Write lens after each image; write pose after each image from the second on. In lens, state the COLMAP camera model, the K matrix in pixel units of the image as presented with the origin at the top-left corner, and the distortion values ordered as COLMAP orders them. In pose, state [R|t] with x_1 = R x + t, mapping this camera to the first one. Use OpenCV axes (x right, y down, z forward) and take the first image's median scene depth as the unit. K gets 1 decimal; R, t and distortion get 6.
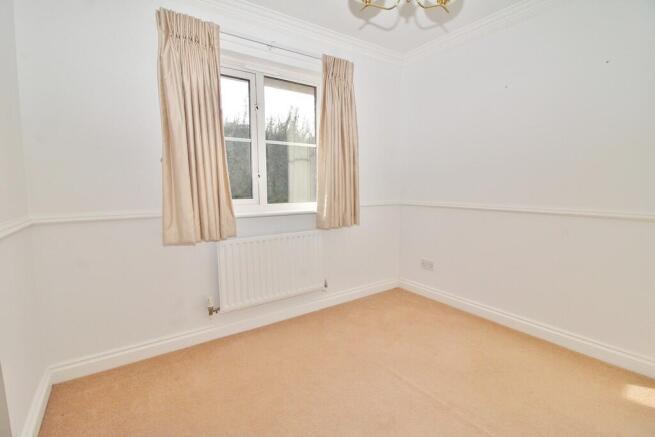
lens RADIAL K [[304.6, 0, 327.5], [0, 304.6, 218.5], [0, 0, 1]] dist [-0.039534, -0.000168]
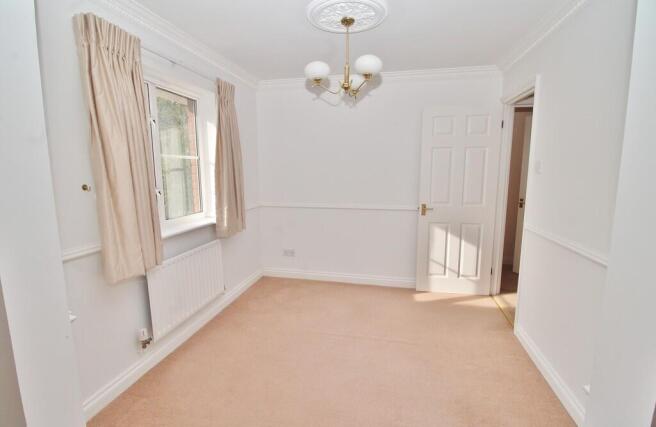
lens RADIAL K [[309.7, 0, 328.0], [0, 309.7, 213.5], [0, 0, 1]] dist [0.000559, 0.000137]
pose [[0.740652, -0.097350, 0.664798, -0.475516], [0.072275, 0.995250, 0.065218, -0.099491], [-0.667990, -0.000256, 0.744170, -0.082297]]
